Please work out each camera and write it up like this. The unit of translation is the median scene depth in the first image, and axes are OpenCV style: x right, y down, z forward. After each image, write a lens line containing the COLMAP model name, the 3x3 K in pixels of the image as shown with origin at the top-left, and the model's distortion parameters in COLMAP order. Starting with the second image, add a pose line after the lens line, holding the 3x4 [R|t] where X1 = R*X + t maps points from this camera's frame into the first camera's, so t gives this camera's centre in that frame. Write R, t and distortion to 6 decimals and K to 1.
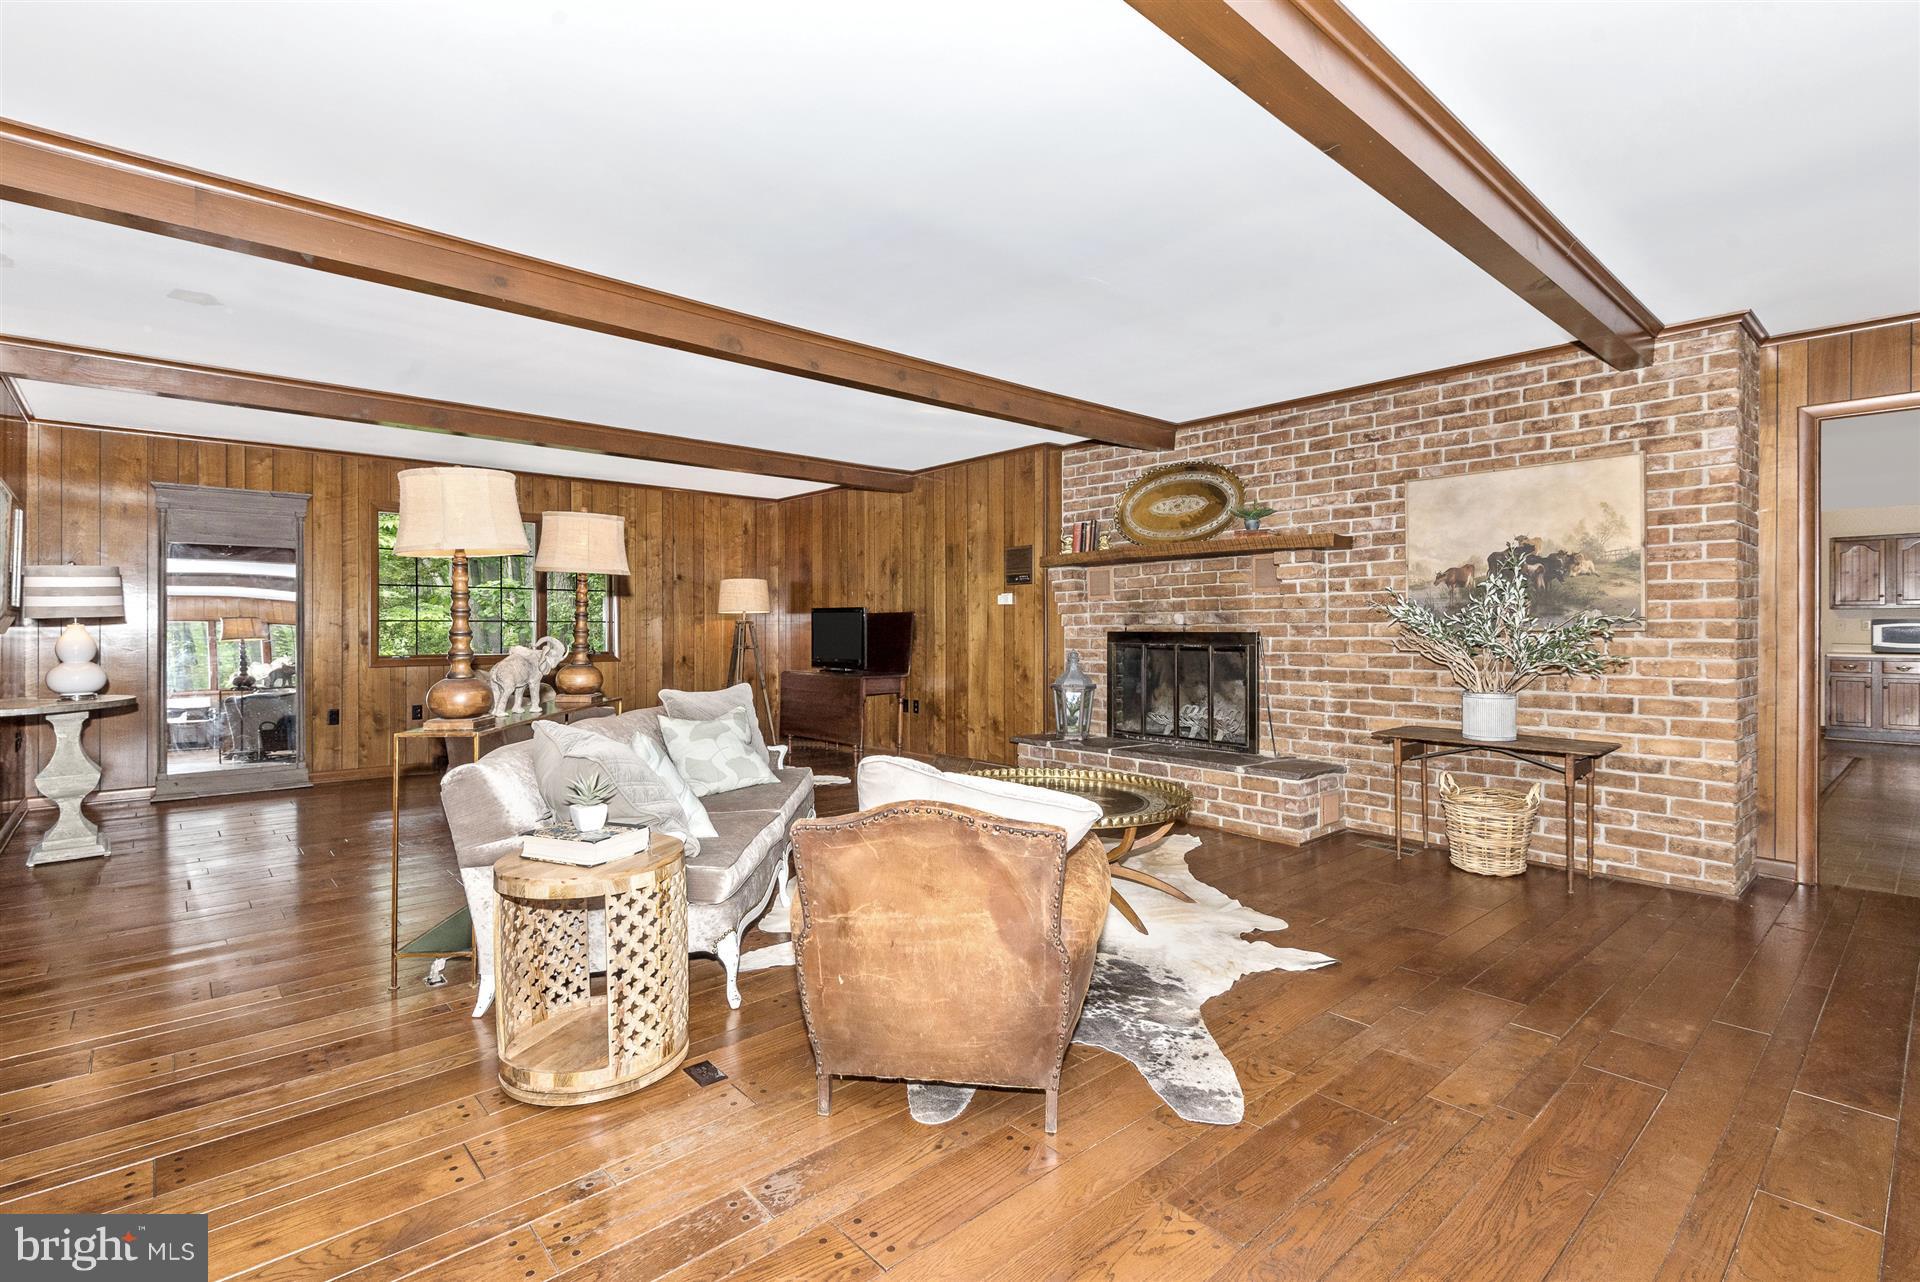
lens RADIAL K [[879.0, 0, 953.3], [0, 879.0, 640.4], [0, 0, 1]] dist [0.023860, -0.004220]
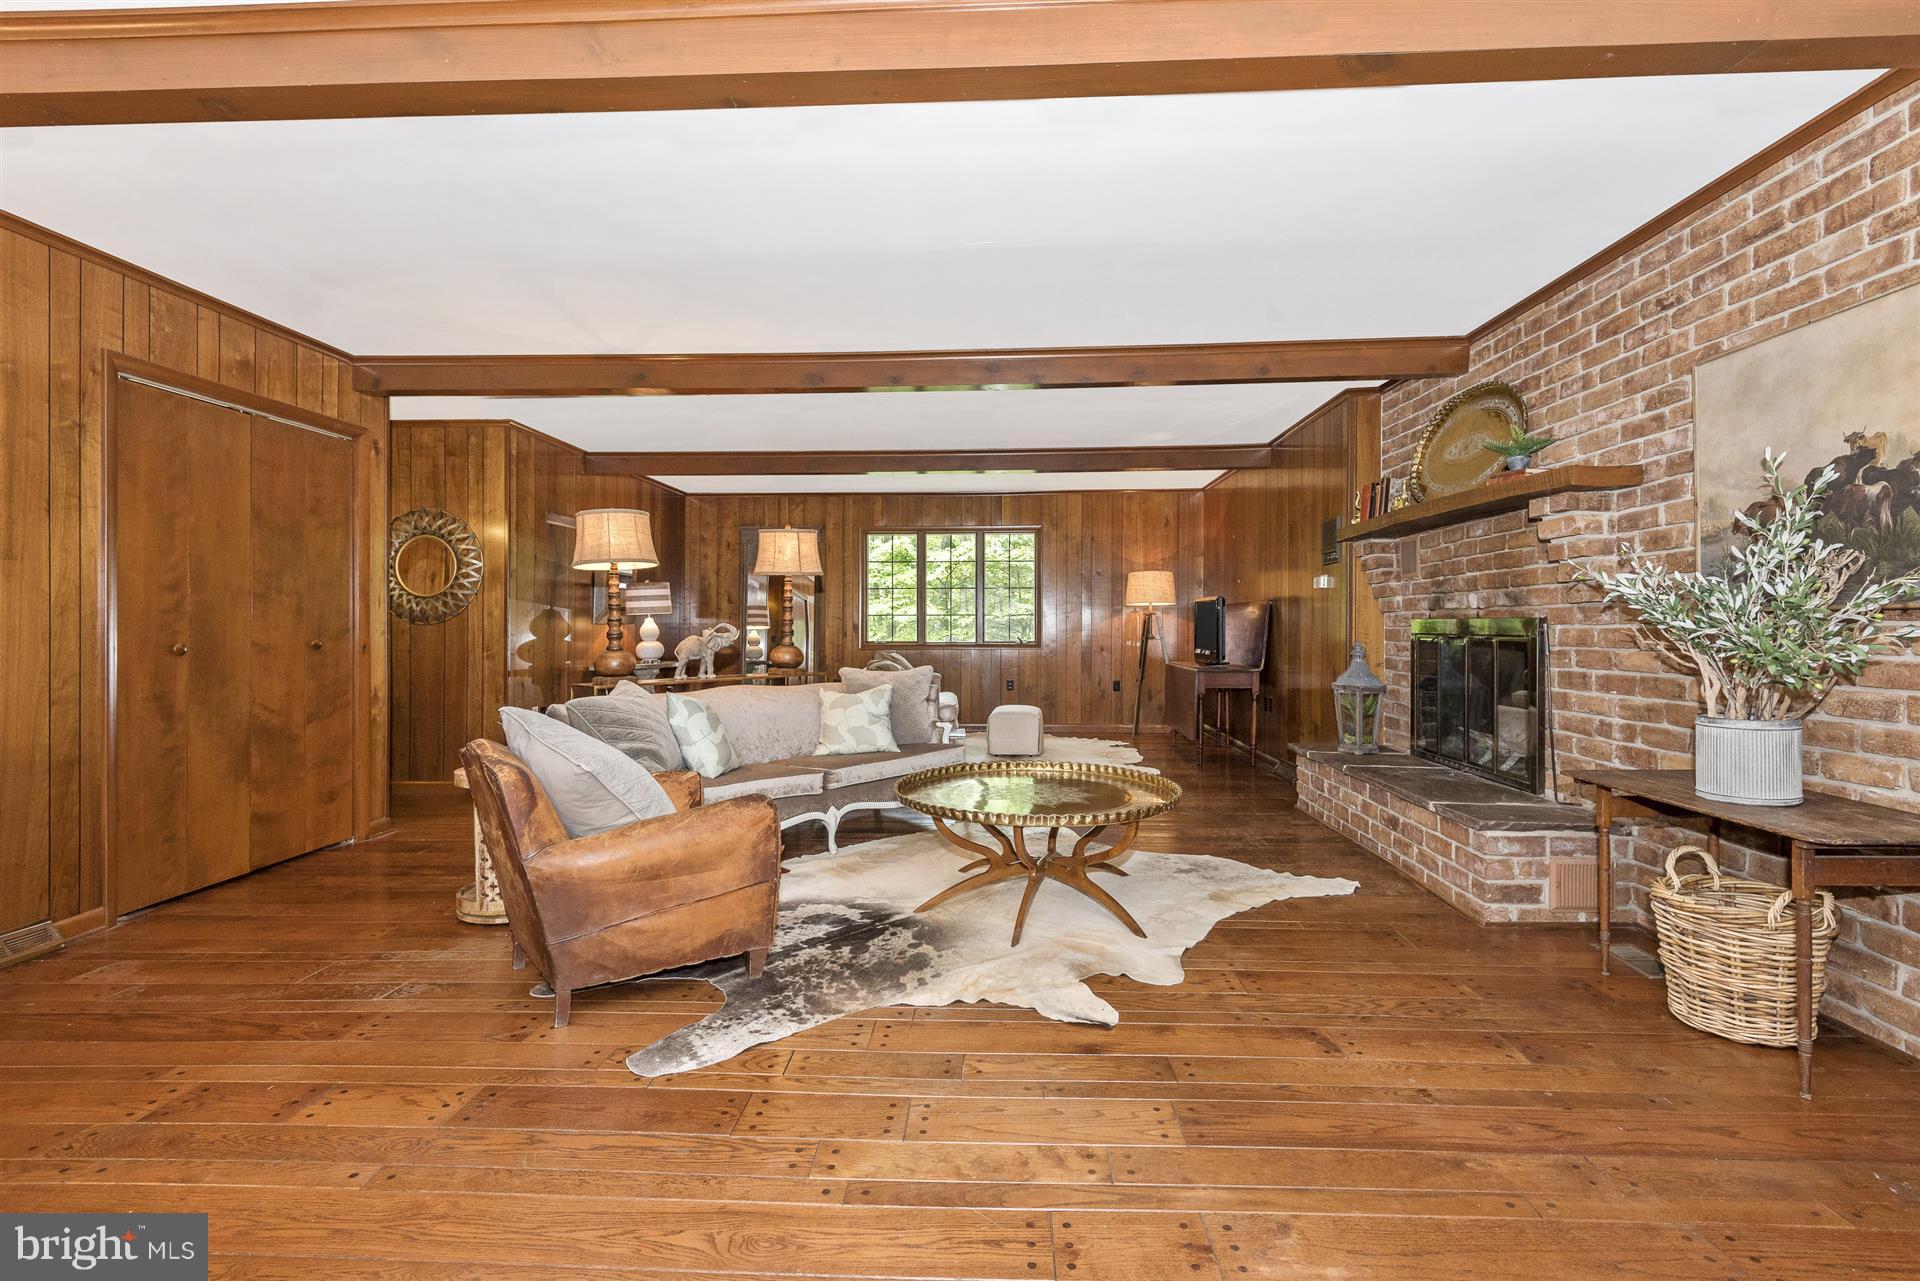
lens RADIAL K [[879.0, 0, 954.2], [0, 879.0, 630.3], [0, 0, 1]] dist [0.023860, -0.004220]
pose [[0.727071, 0.002569, -0.686557, 0.543741], [-0.006865, 0.999970, -0.003528, 0.006818], [0.686528, 0.007278, 0.727067, 0.200240]]
